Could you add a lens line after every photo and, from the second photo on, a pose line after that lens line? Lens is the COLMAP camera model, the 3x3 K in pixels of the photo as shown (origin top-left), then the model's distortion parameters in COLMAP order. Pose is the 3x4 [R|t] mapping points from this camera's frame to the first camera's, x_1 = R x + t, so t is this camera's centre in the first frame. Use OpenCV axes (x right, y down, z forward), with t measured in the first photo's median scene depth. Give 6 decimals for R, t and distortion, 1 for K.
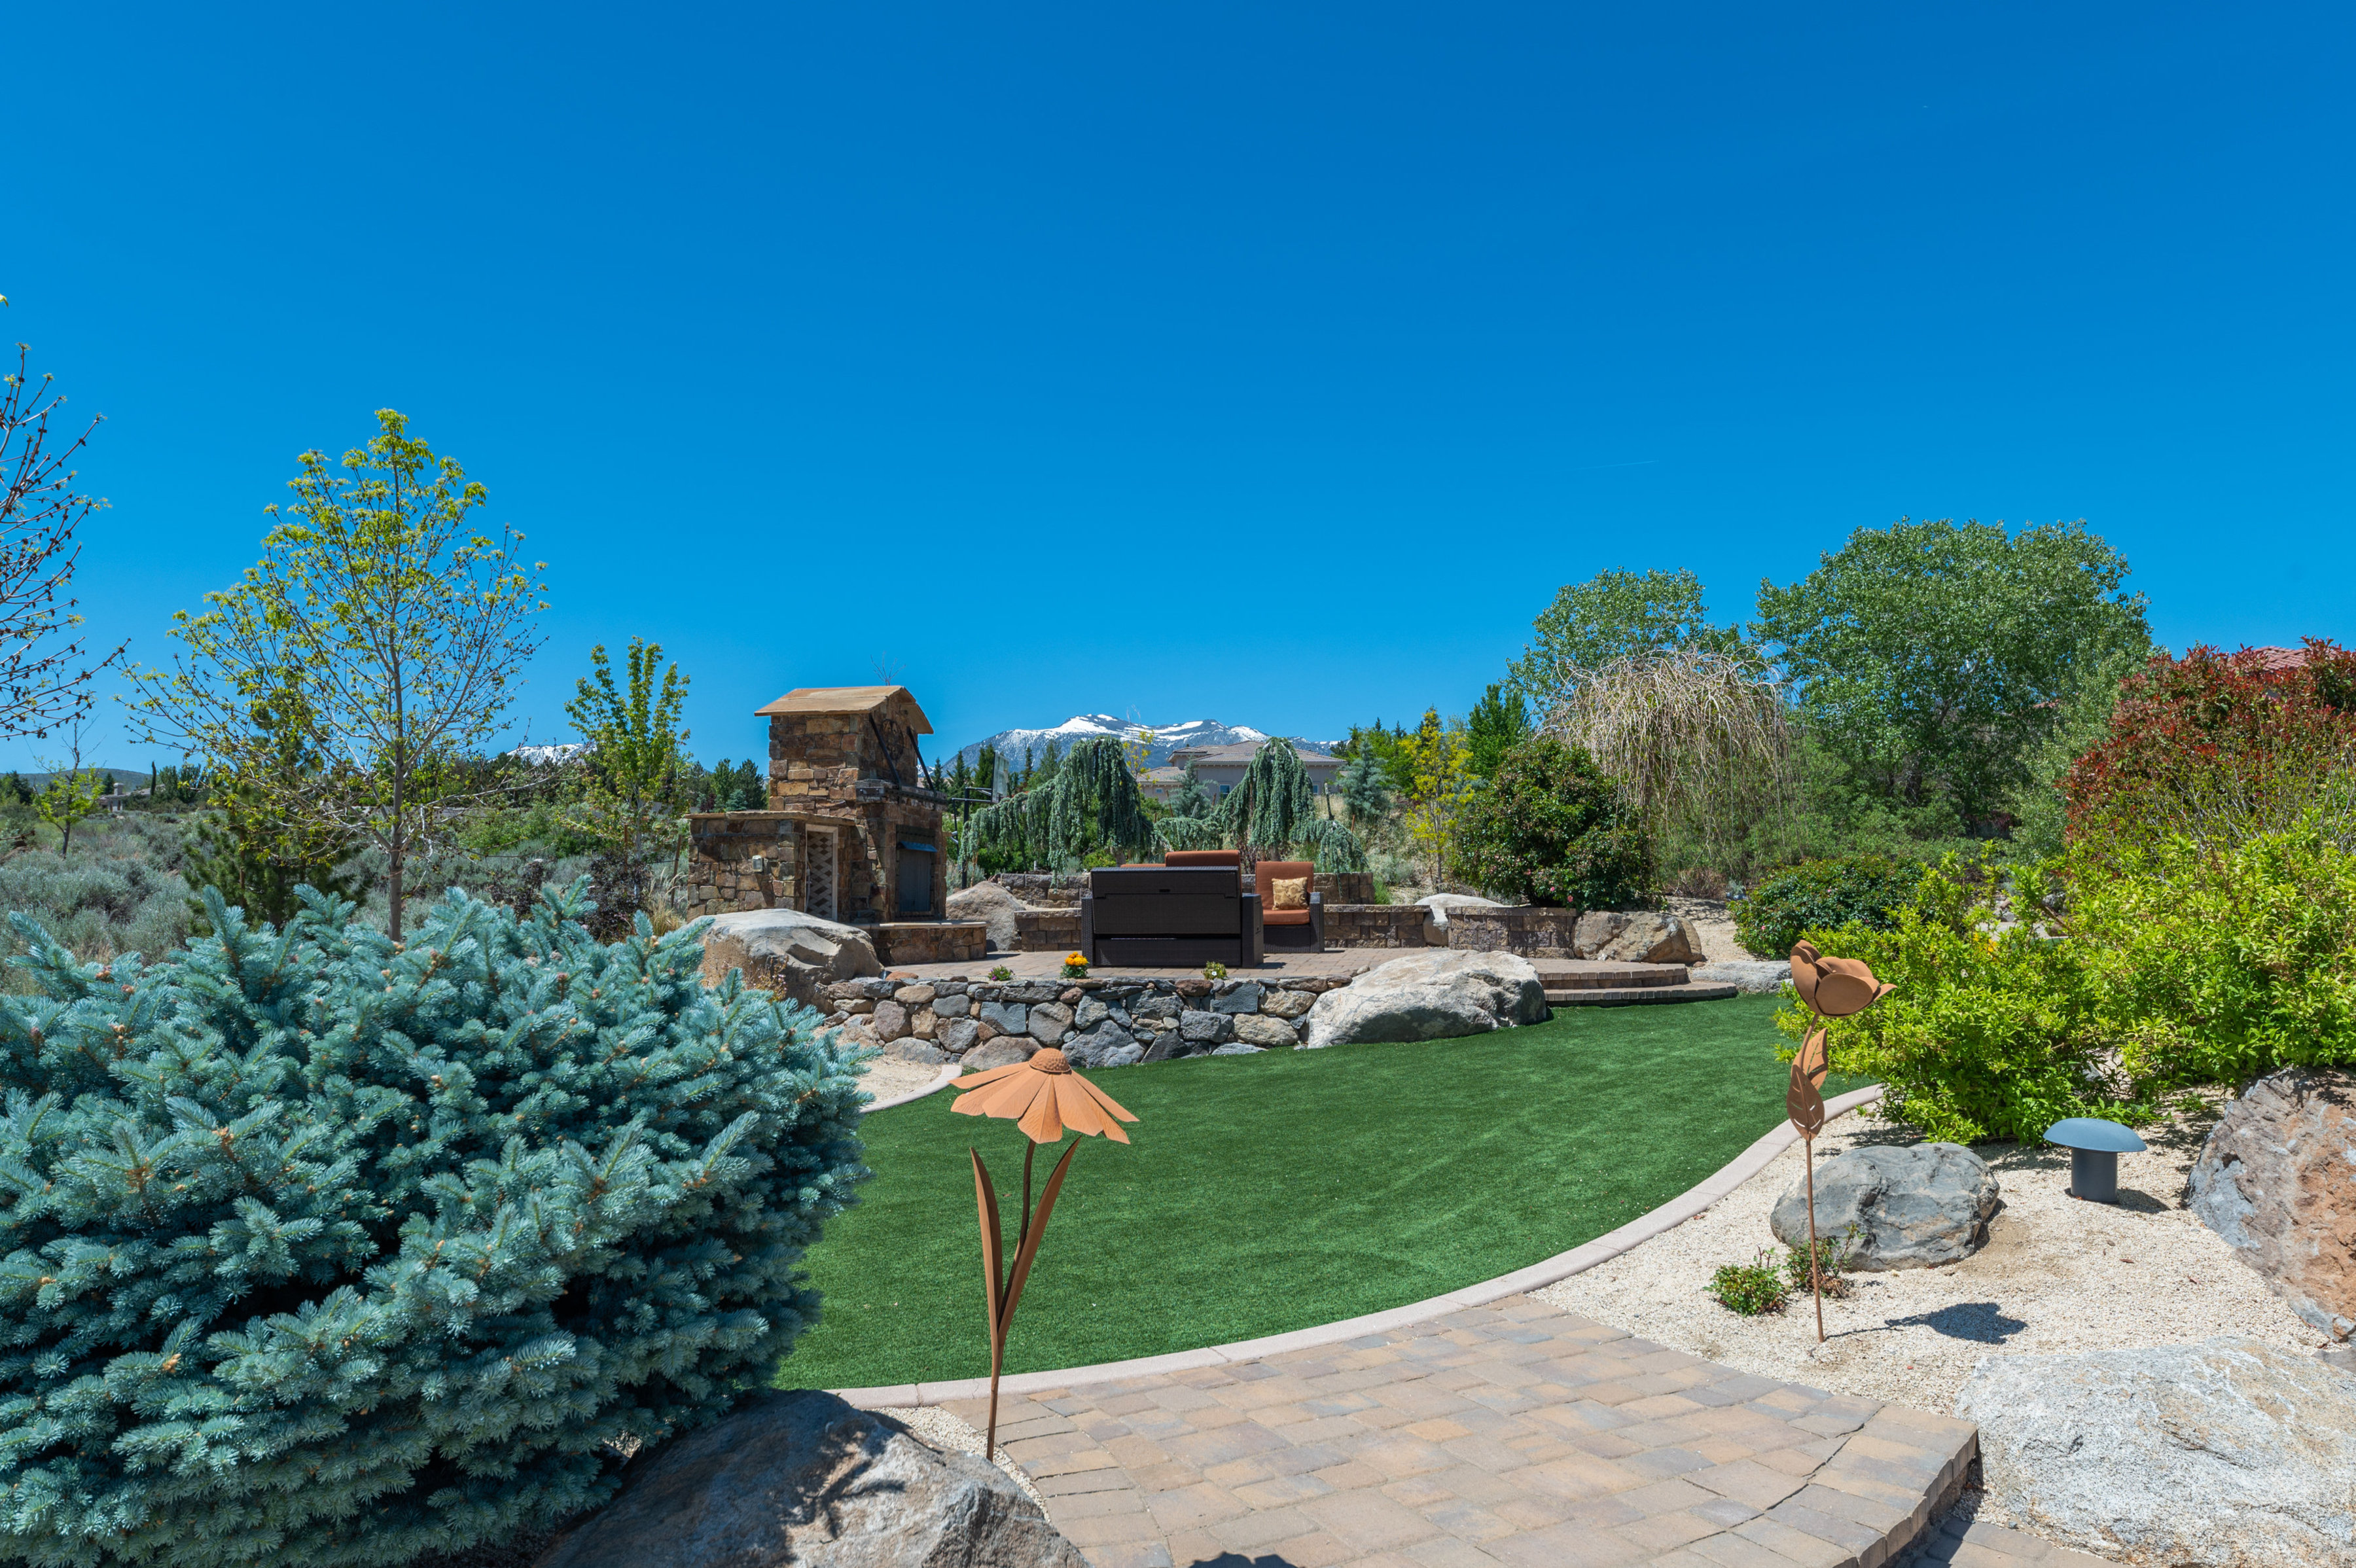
lens RADIAL K [[1631.4, 0, 1178.0], [0, 1631.4, 784.0], [0, 0, 1]] dist [0.000210, 0.000013]
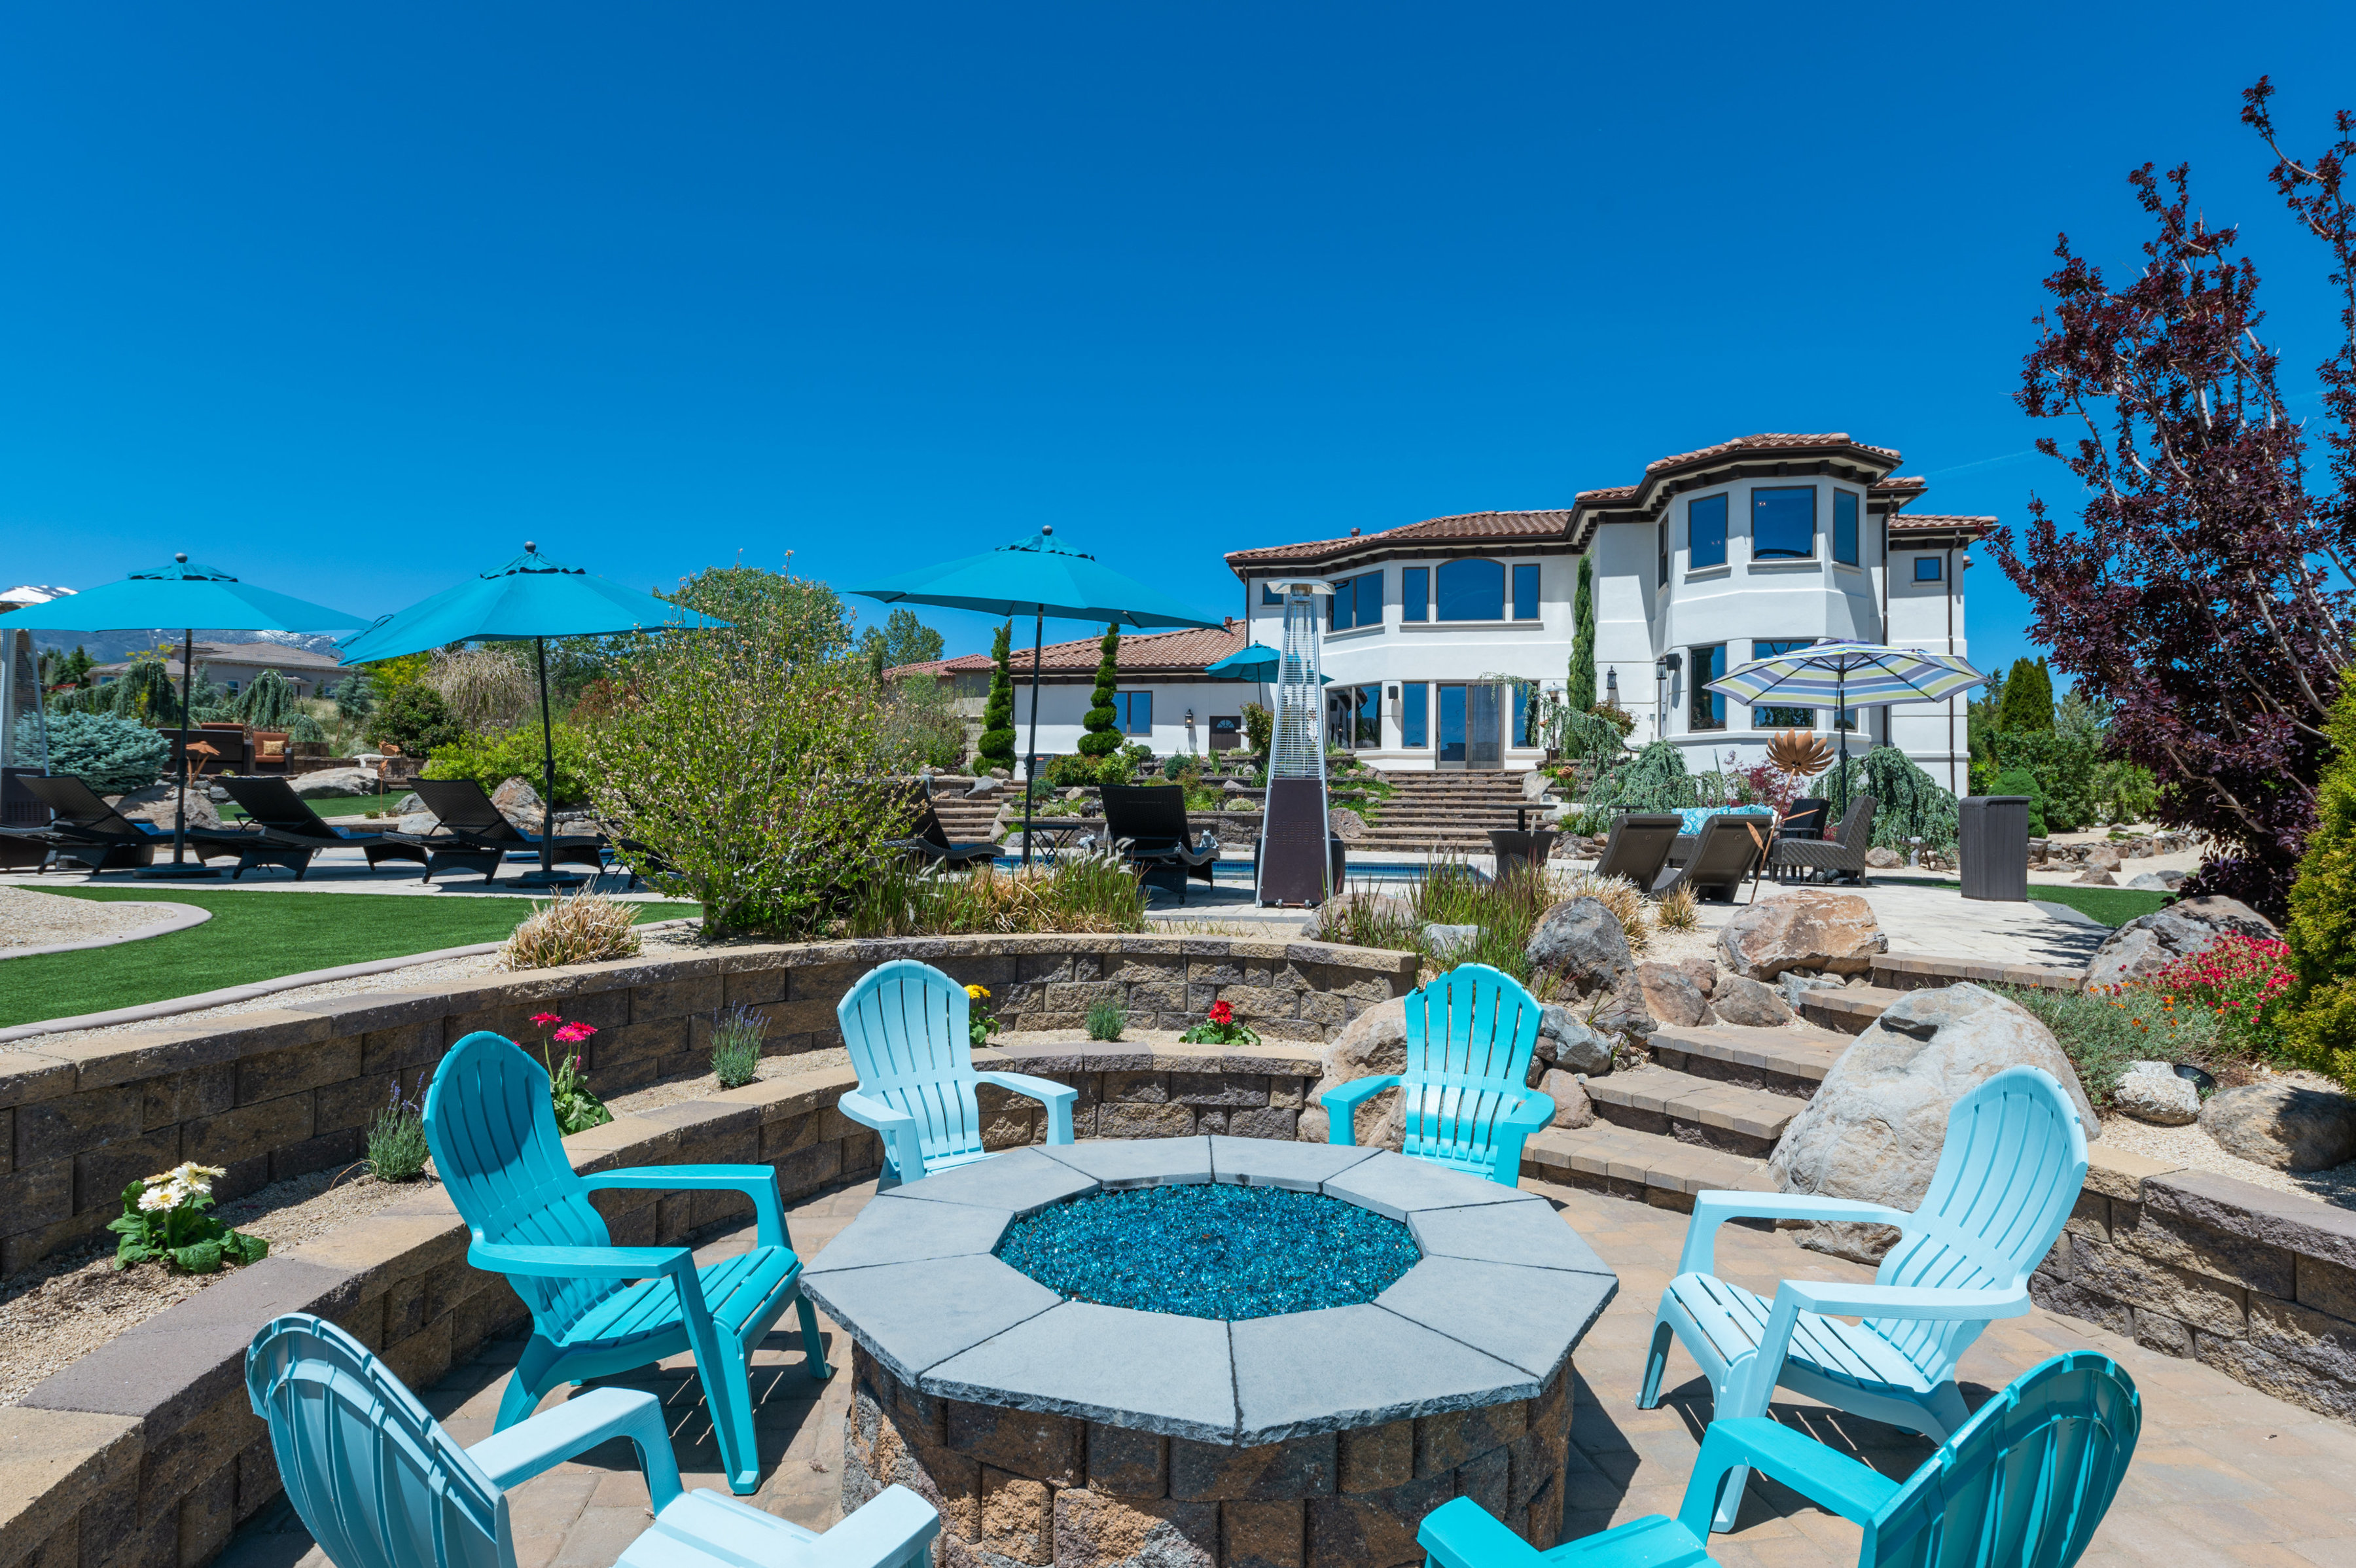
lens RADIAL K [[1172.1, 0, 1178.0], [0, 1172.1, 784.0], [0, 0, 1]] dist [0.000918, 0.000304]
pose [[0.758475, 0.031885, 0.650922, -0.025184], [-0.070326, 0.996974, 0.033110, -0.015686], [-0.647896, -0.070890, 0.758423, -0.777225]]
